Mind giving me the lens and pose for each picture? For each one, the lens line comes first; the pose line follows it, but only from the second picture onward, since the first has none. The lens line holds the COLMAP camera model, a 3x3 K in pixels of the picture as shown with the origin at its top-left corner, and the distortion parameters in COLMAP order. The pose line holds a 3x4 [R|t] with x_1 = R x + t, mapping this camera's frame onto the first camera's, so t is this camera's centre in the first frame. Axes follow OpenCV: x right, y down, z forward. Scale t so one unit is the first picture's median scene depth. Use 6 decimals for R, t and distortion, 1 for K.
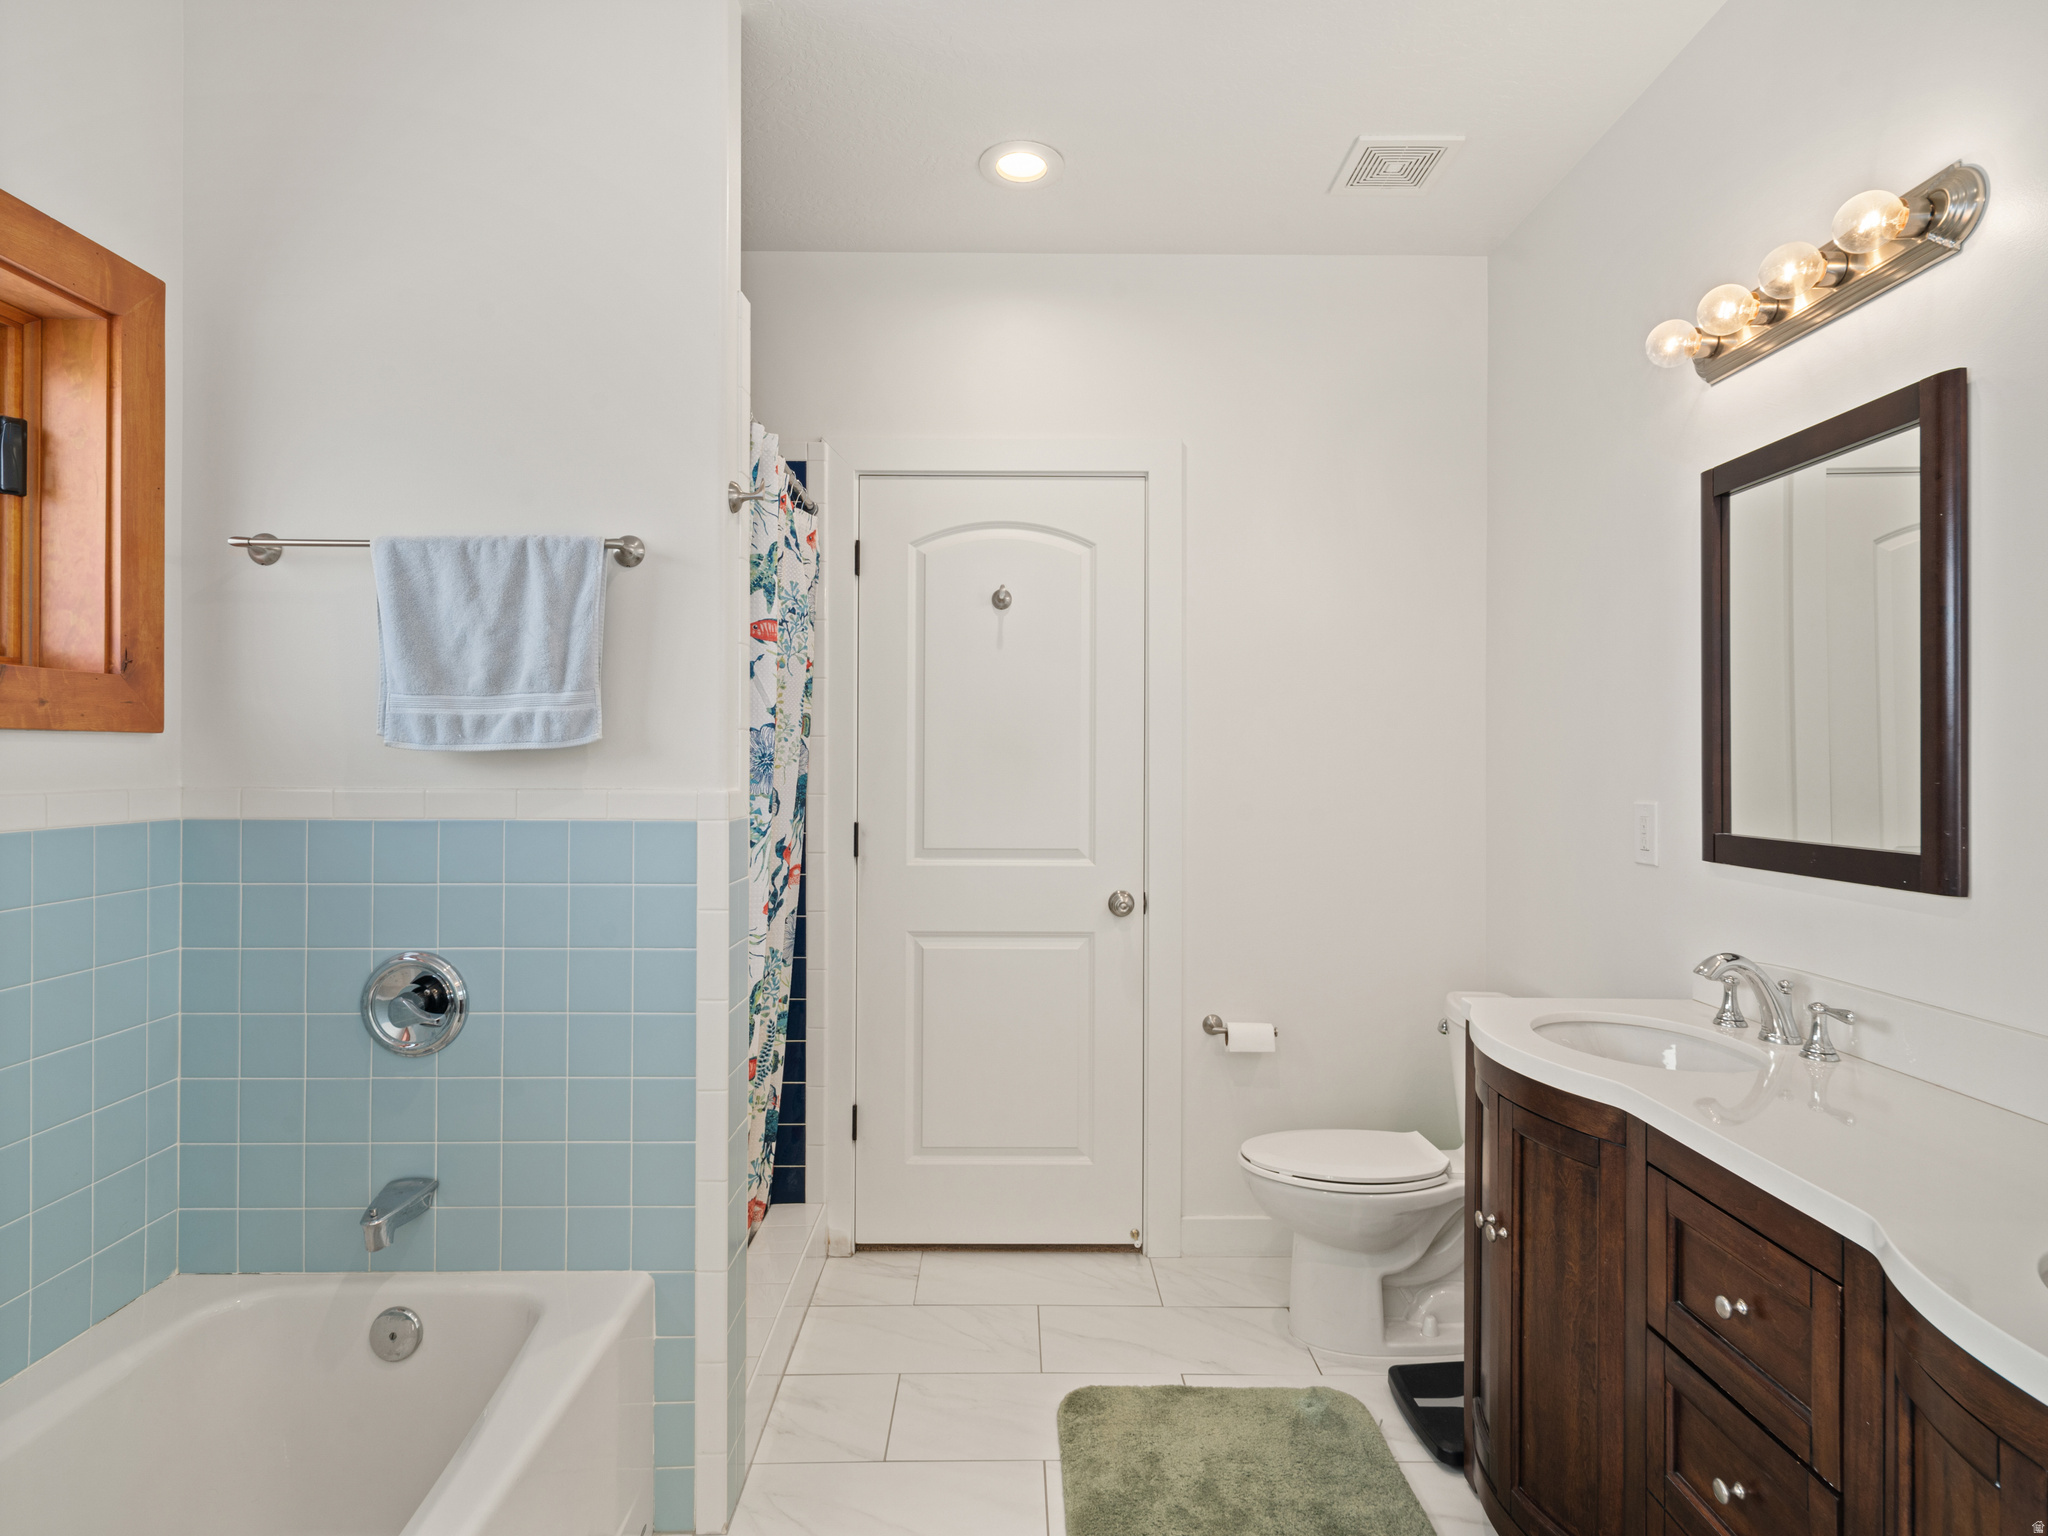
lens RADIAL K [[1126.3, 0, 1018.9], [0, 1126.3, 758.7], [0, 0, 1]] dist [0.004843, -0.001312]
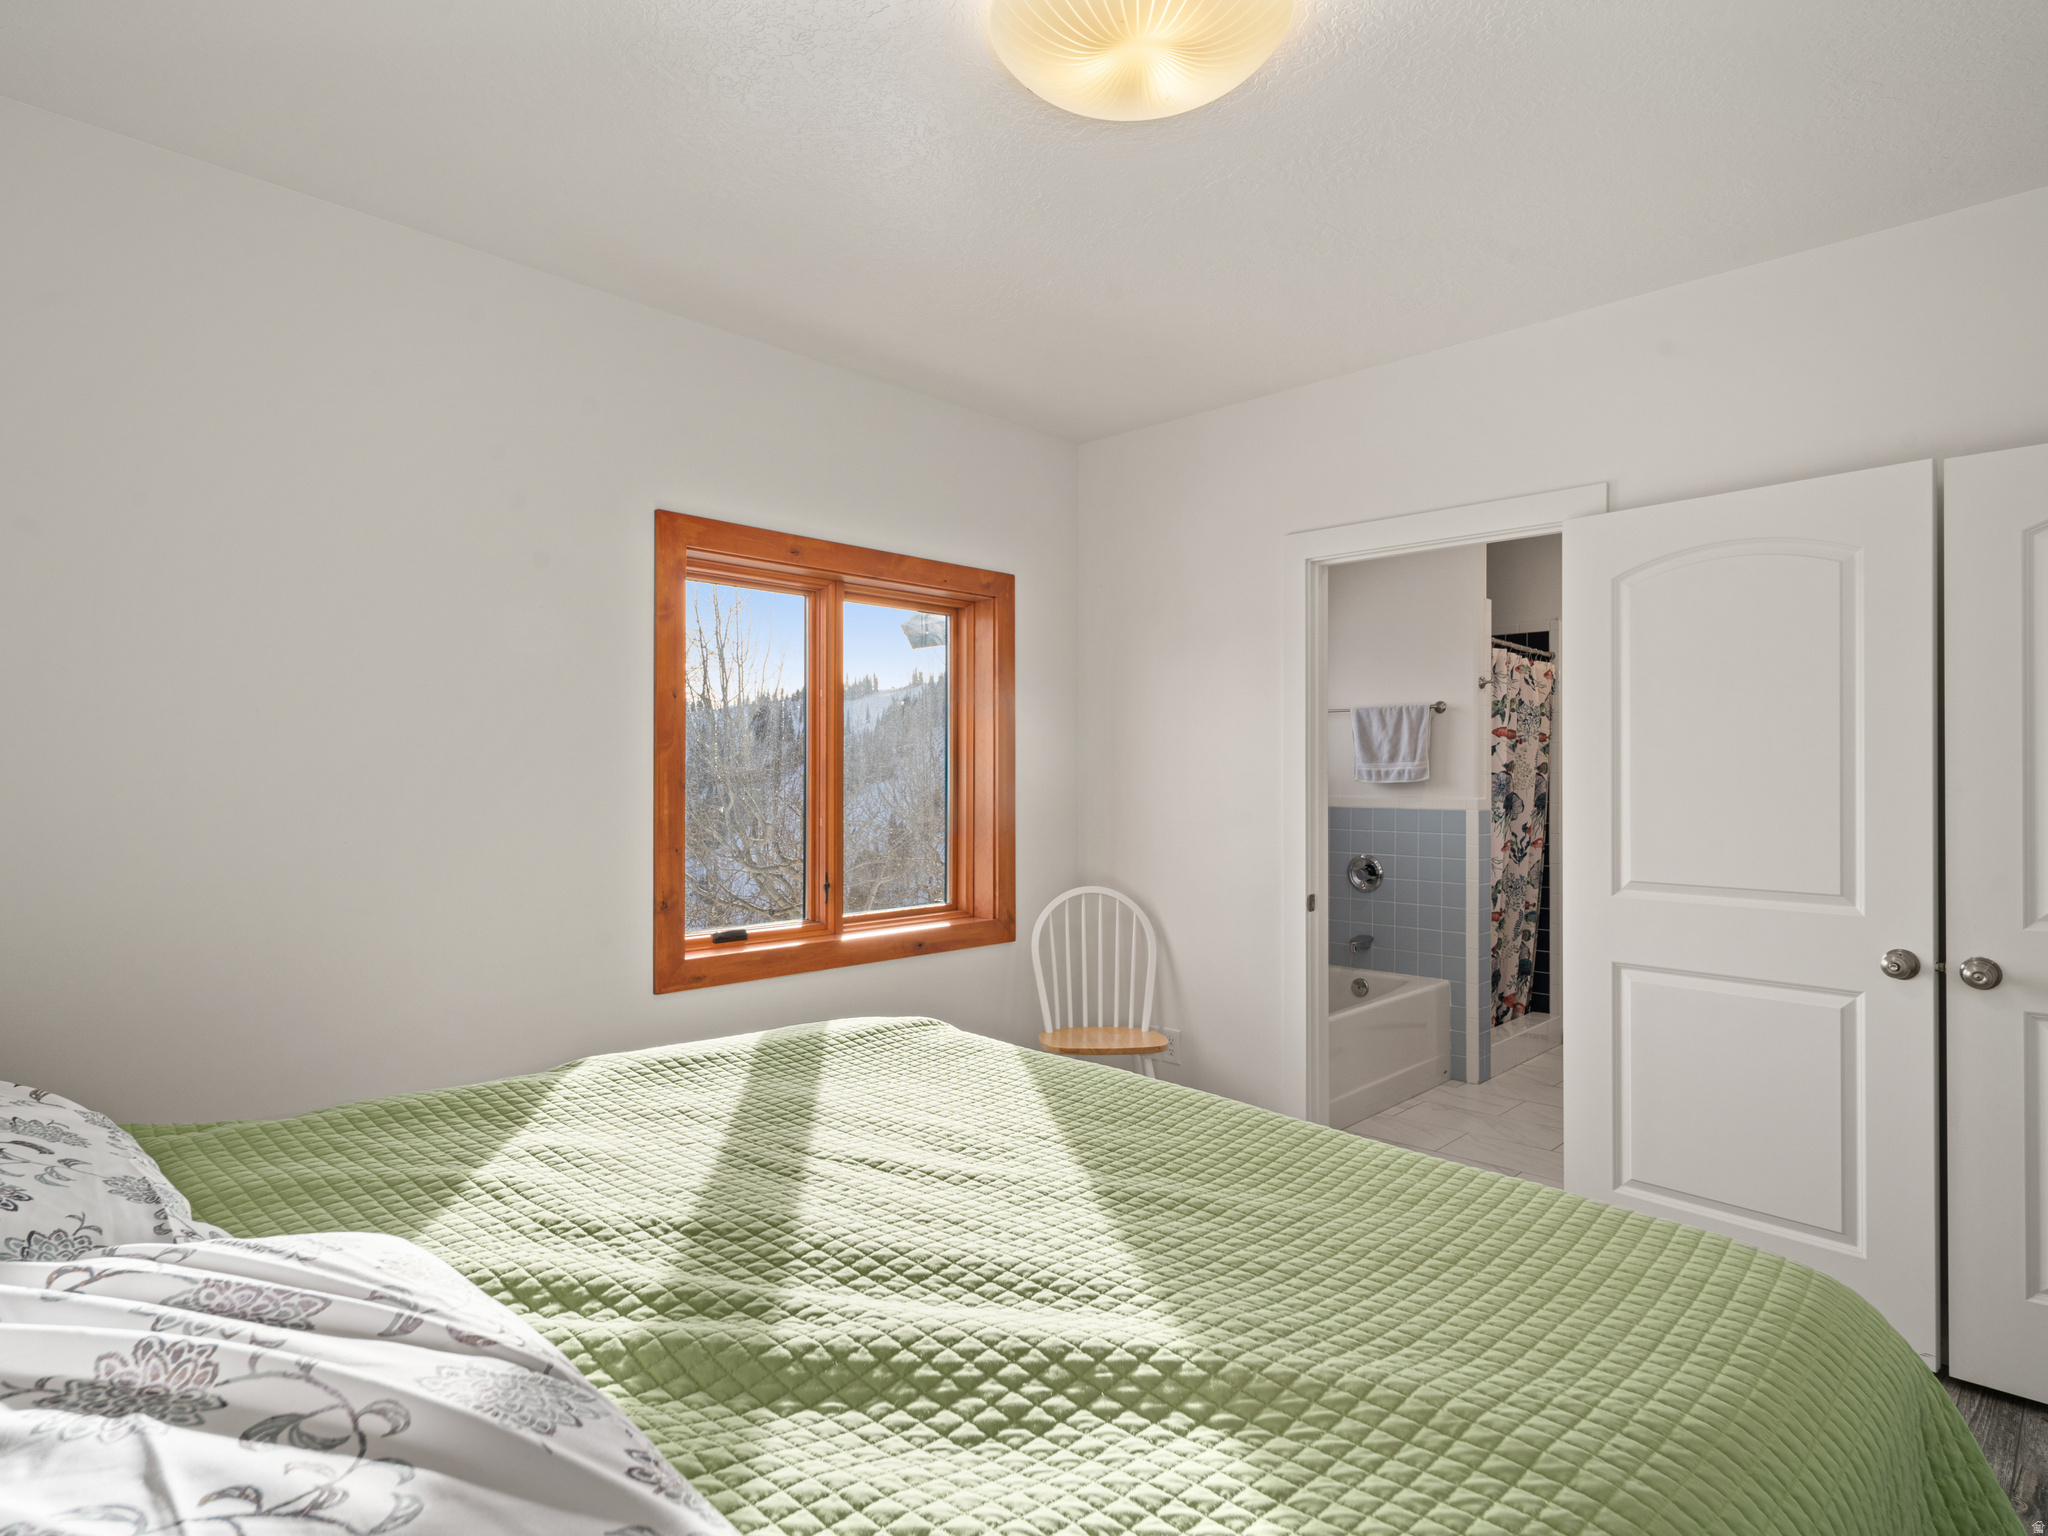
lens RADIAL K [[1126.3, 0, 1010.8], [0, 1126.3, 769.0], [0, 0, 1]] dist [0.004843, -0.001312]
pose [[0.707307, -0.004536, -0.706892, 0.841823], [0.000563, 0.999983, -0.005854, -0.026273], [0.706906, 0.003742, 0.707297, -1.642109]]
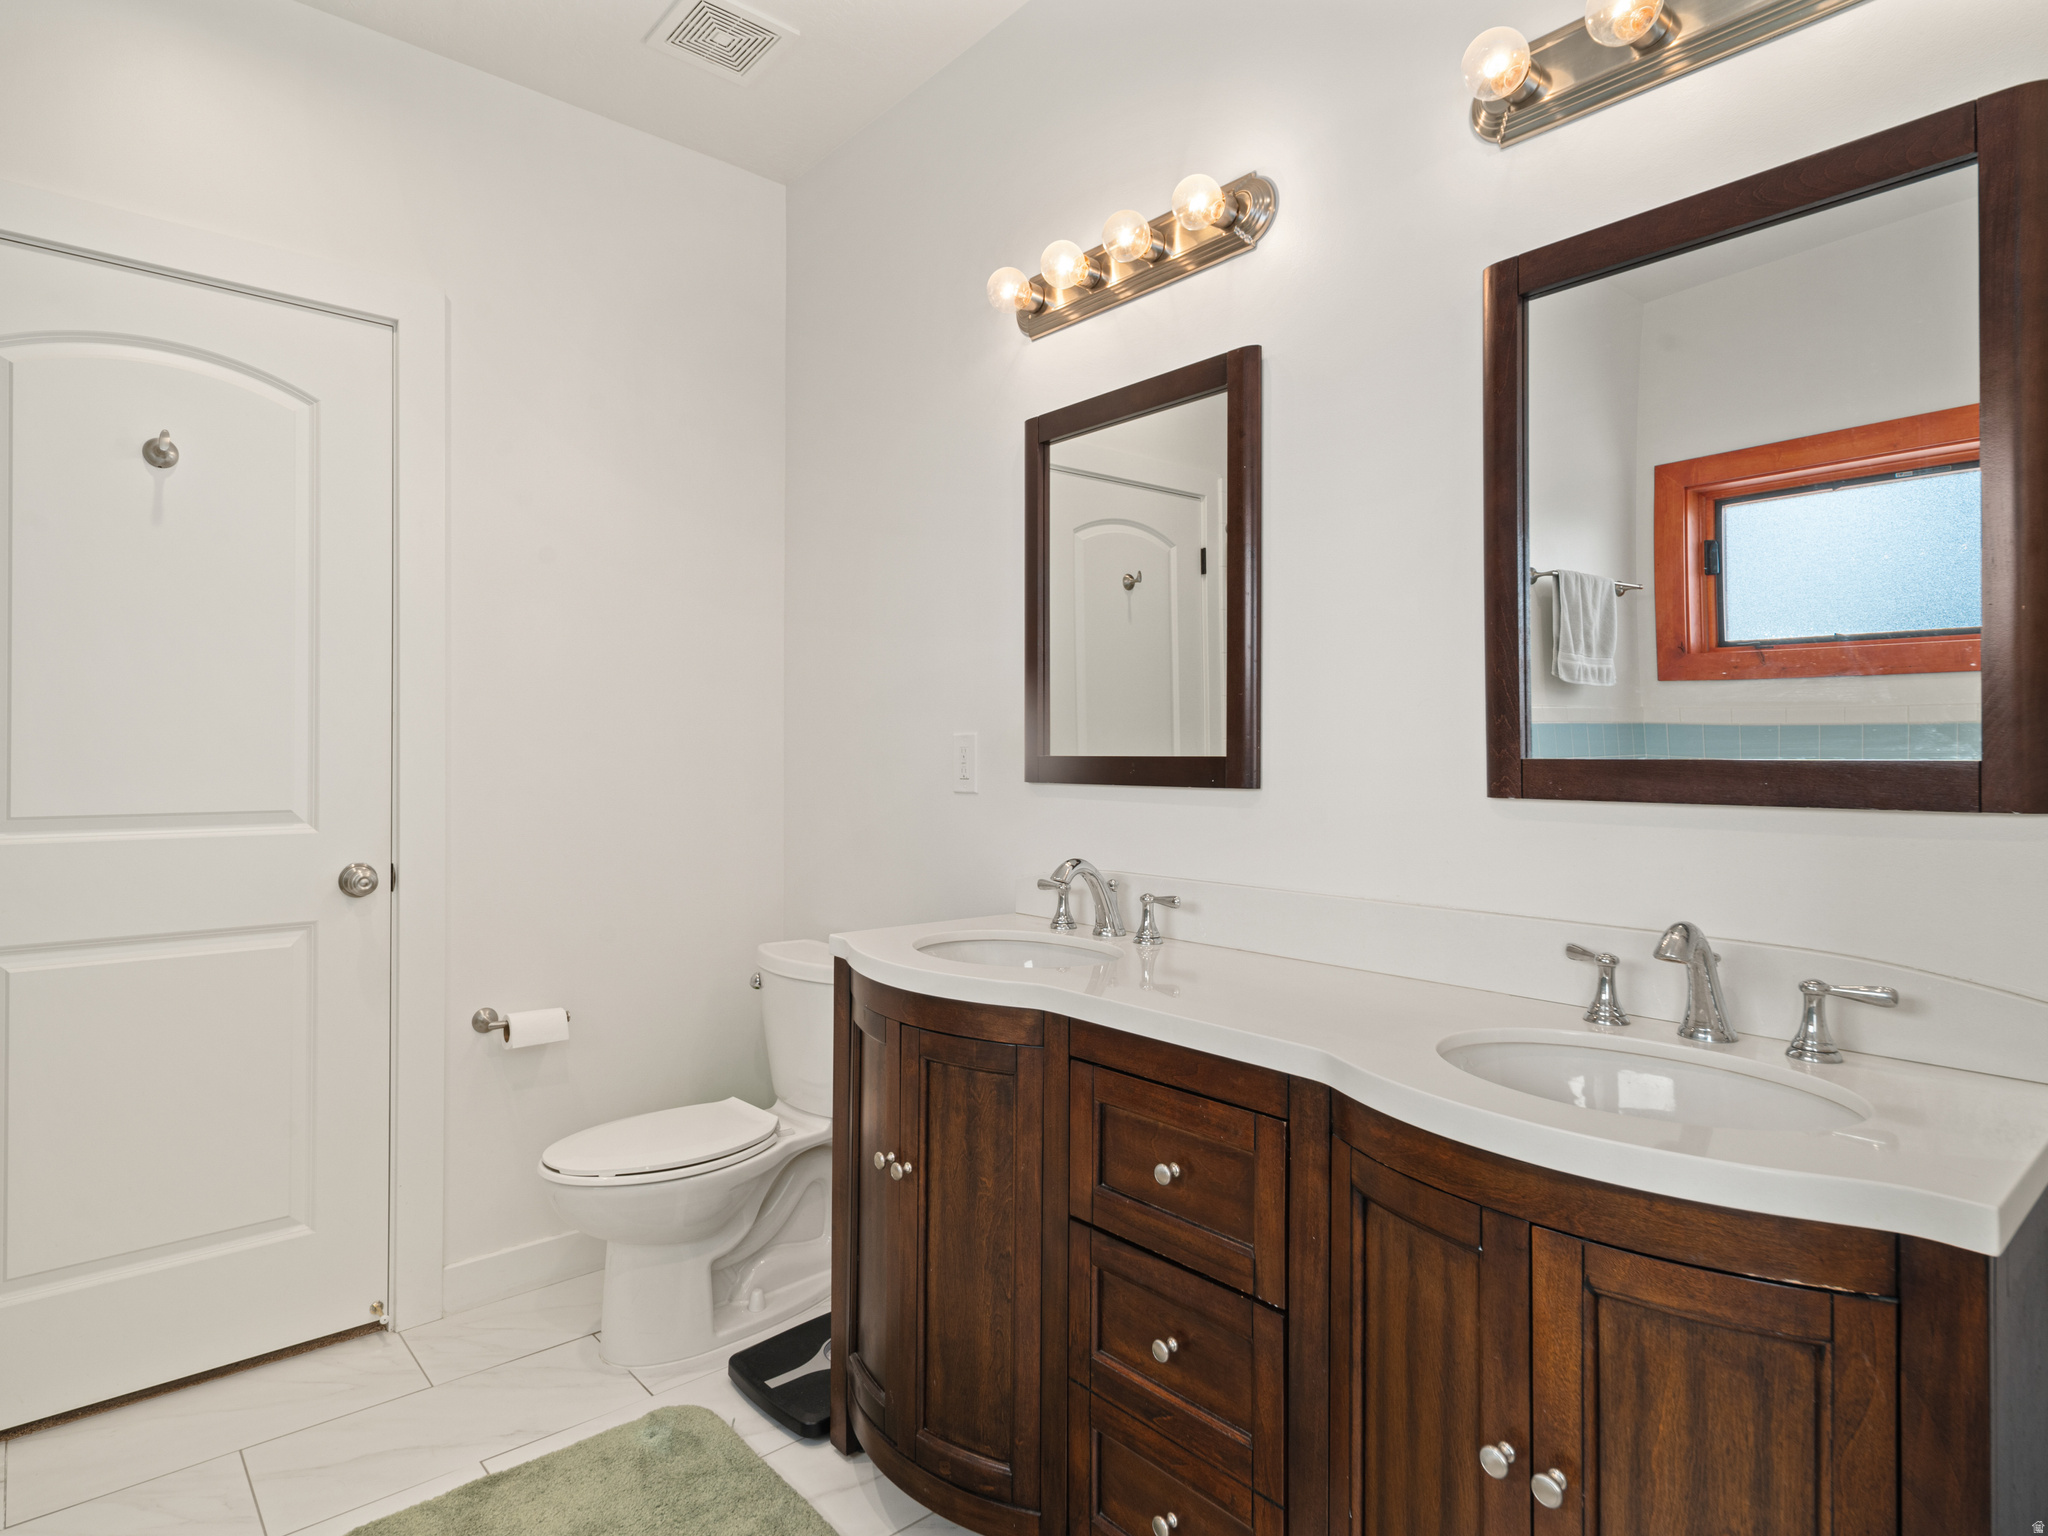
lens RADIAL K [[1126.3, 0, 1008.5], [0, 1126.3, 753.8], [0, 0, 1]] dist [0.004843, -0.001312]
pose [[0.757754, -0.002940, 0.652533, -0.103597], [0.001234, 0.999995, 0.003072, 0.058217], [-0.652539, -0.001523, 0.757754, 0.190202]]
